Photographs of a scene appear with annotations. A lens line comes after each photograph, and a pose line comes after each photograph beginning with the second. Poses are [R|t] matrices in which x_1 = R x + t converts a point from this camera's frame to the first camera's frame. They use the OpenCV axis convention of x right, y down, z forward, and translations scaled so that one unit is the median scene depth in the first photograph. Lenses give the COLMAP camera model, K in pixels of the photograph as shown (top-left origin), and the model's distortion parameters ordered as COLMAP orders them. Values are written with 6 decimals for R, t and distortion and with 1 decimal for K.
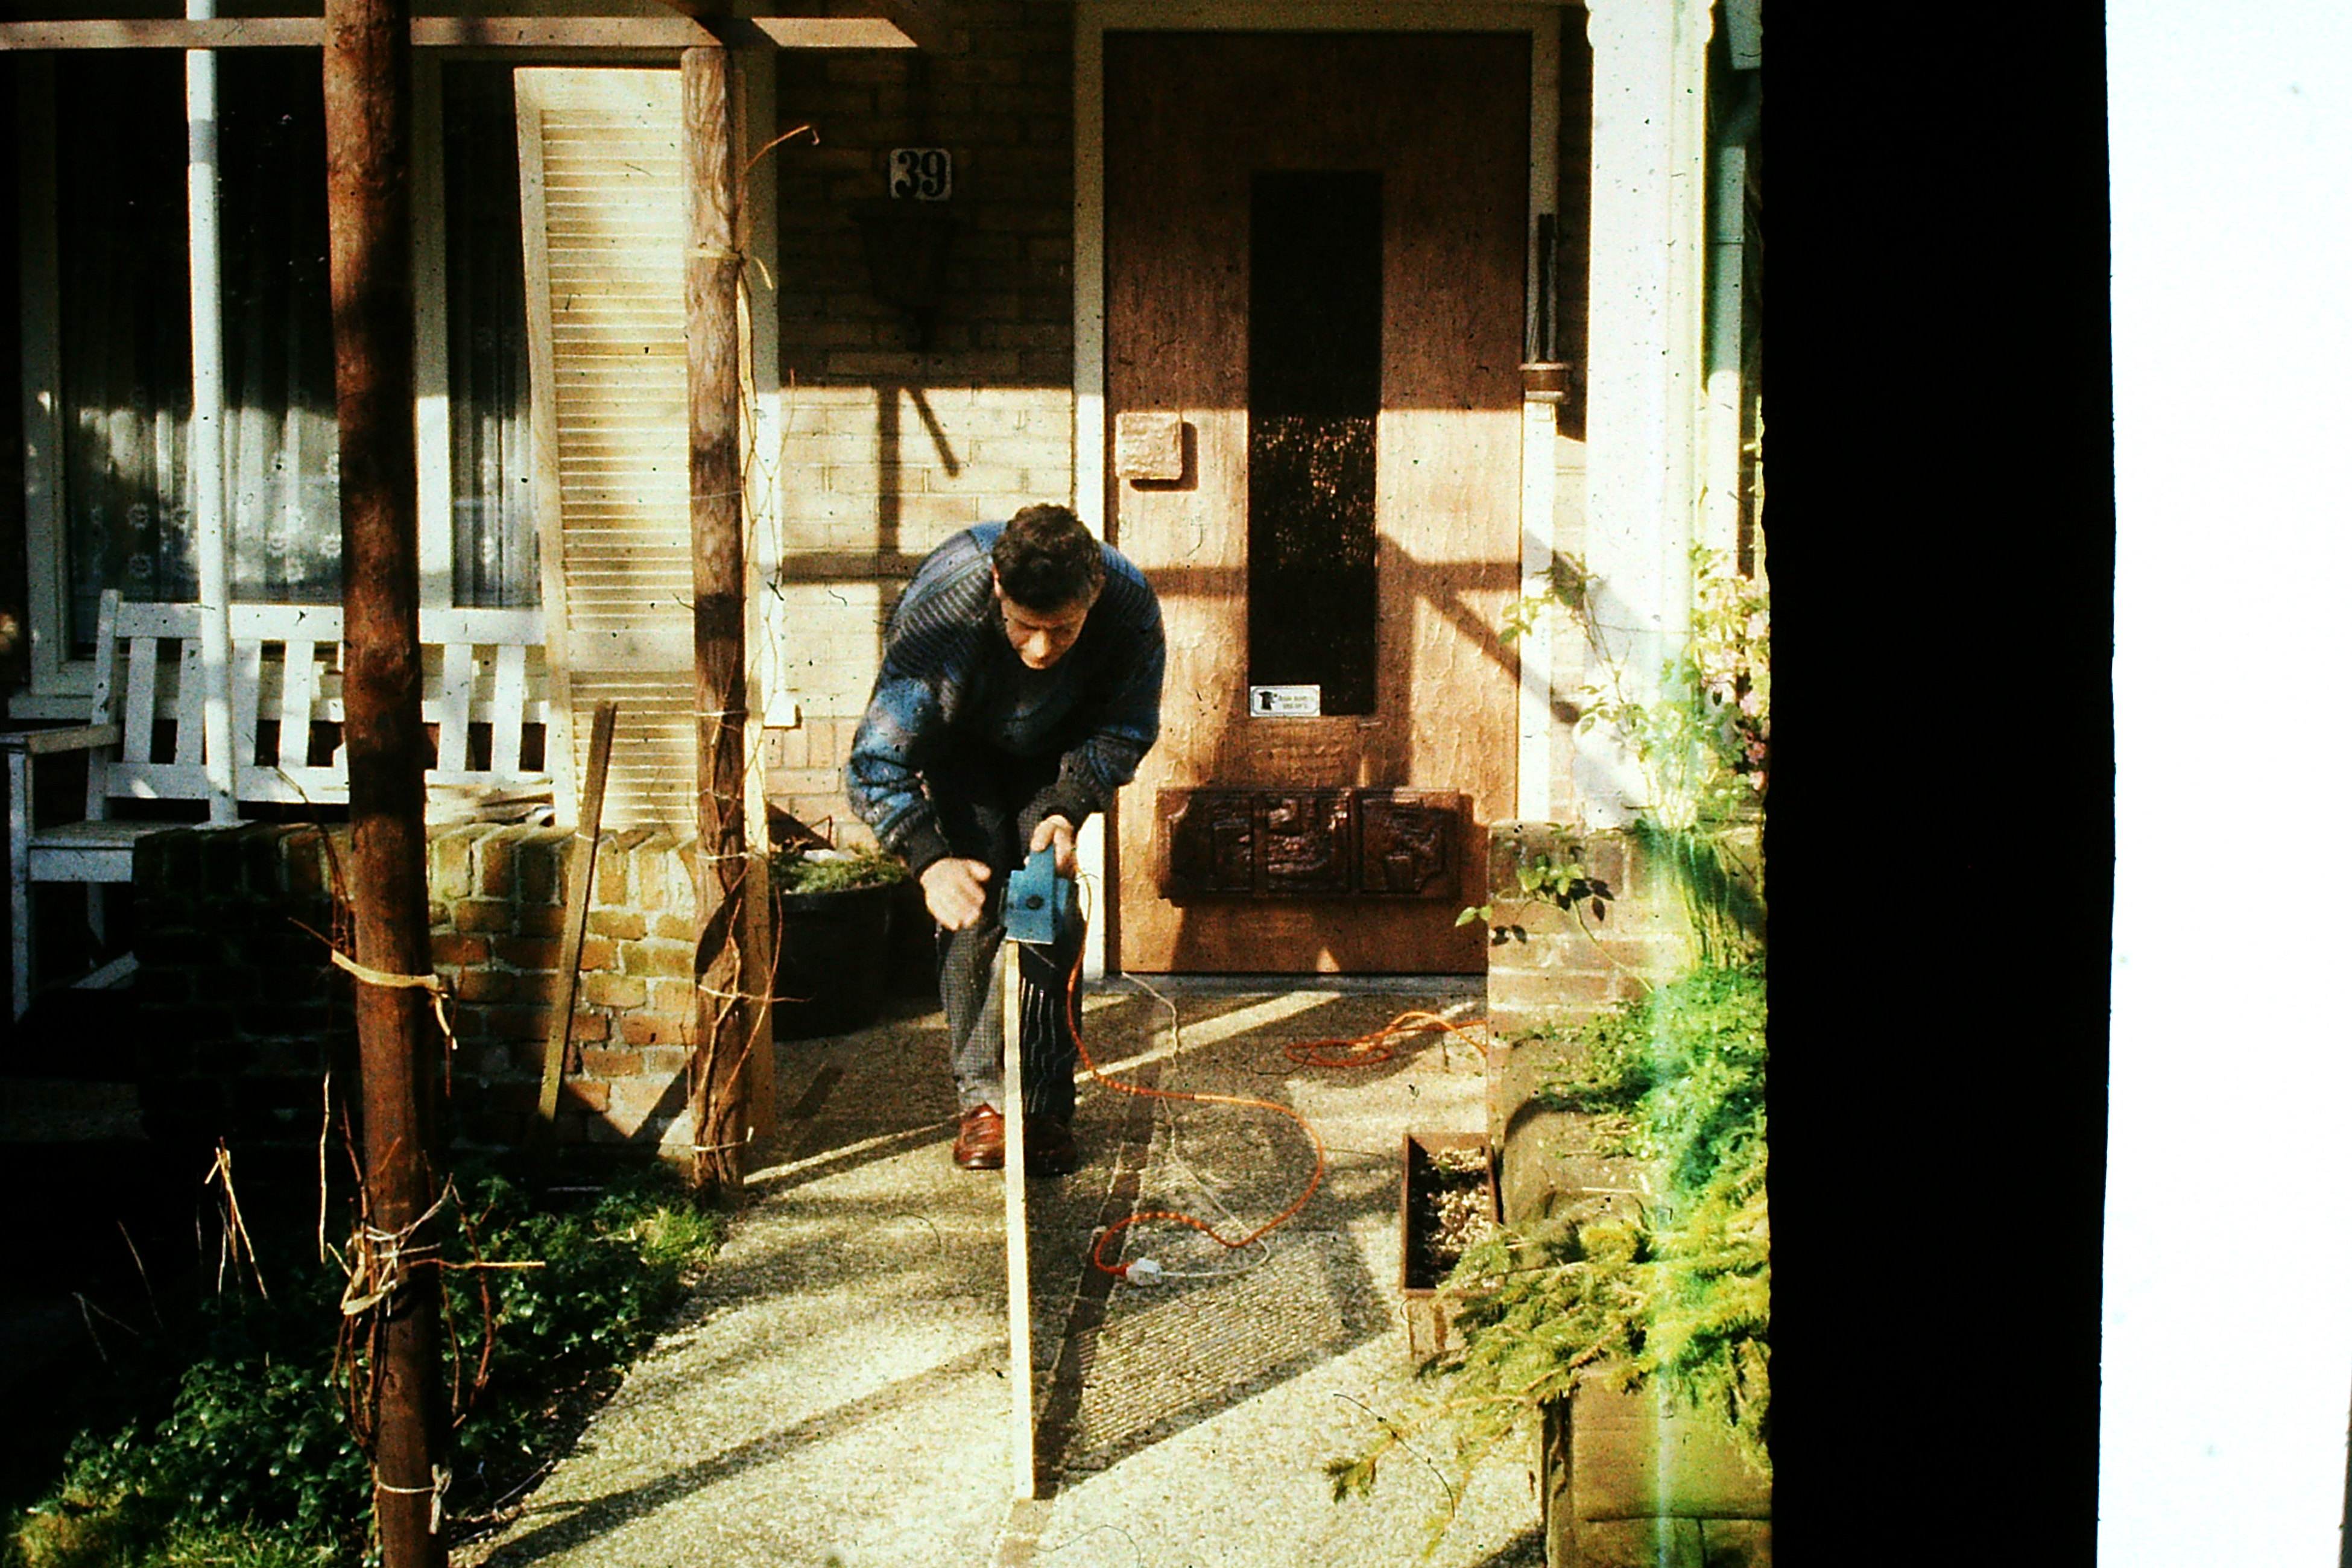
lens RADIAL K [[3528.0, 0, 1172.8], [0, 3528.0, 968.3], [0, 0, 1]] dist [-0.117427, -0.002416]
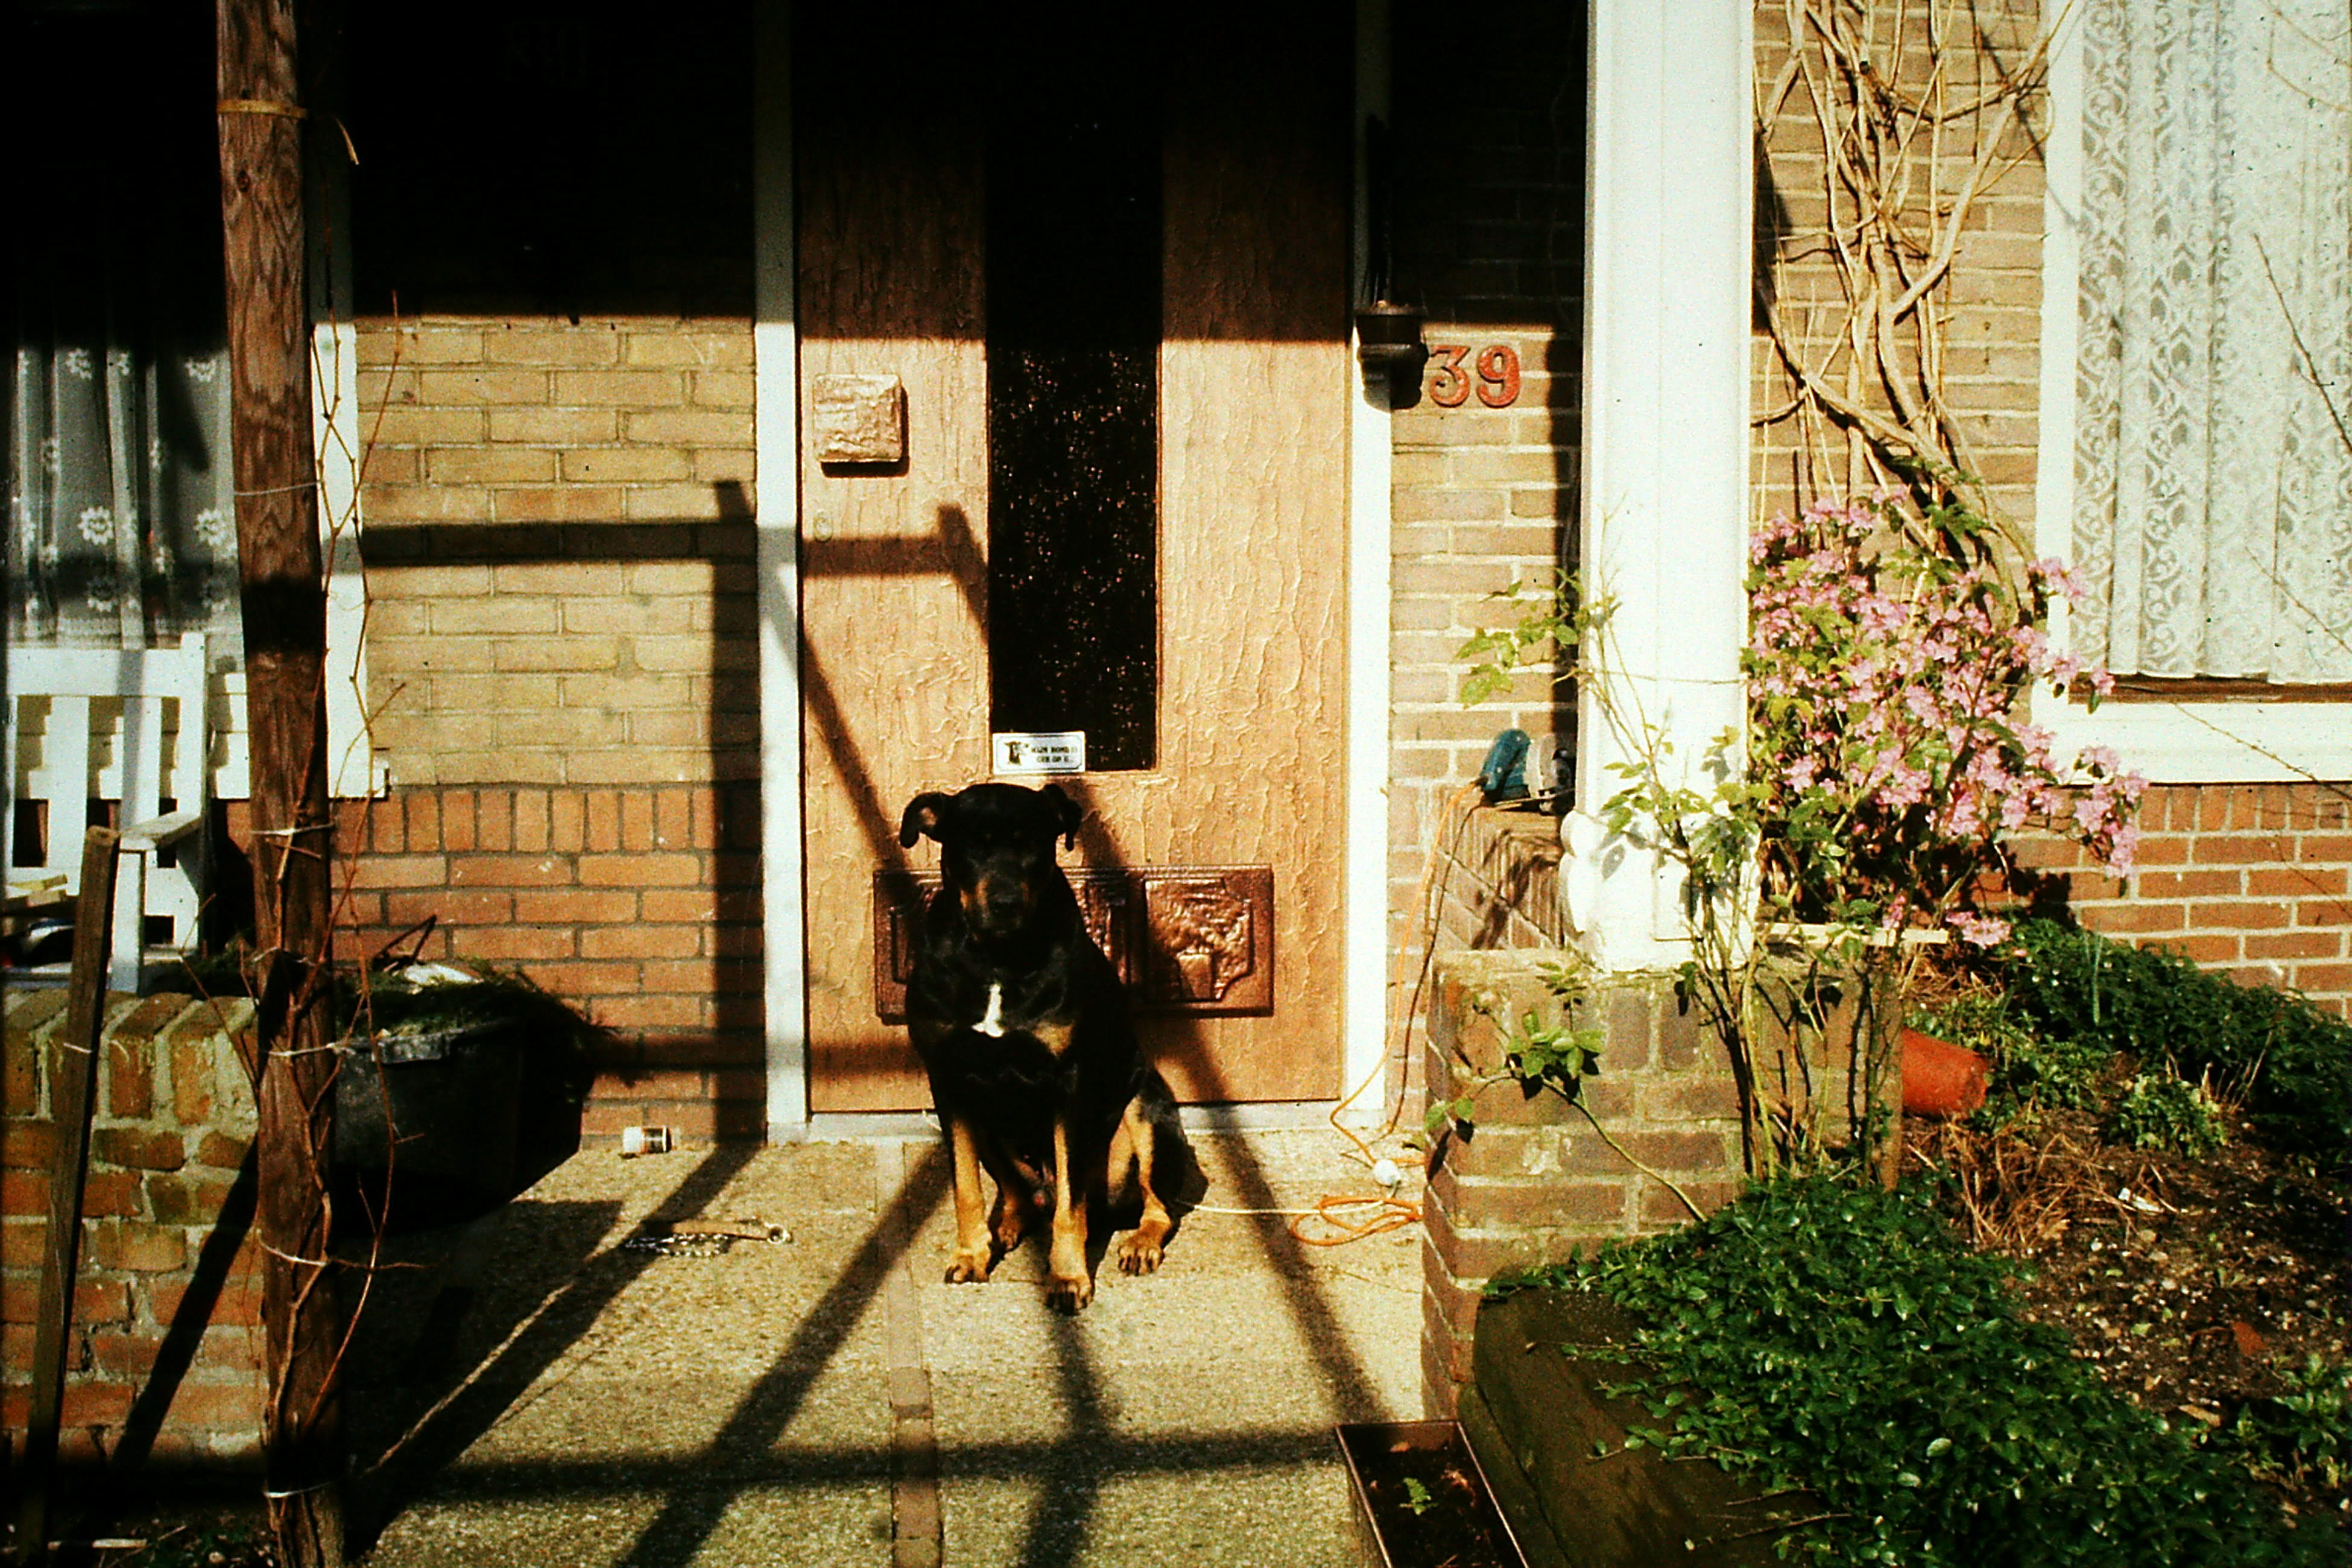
lens RADIAL K [[3528.0, 0, 1172.8], [0, 3528.0, 968.3], [0, 0, 1]] dist [-0.117427, -0.002416]
pose [[0.992446, -0.023567, 0.120397, -0.044115], [0.023098, 0.999719, 0.005290, -0.044743], [-0.120488, -0.002469, 0.992712, 0.329930]]
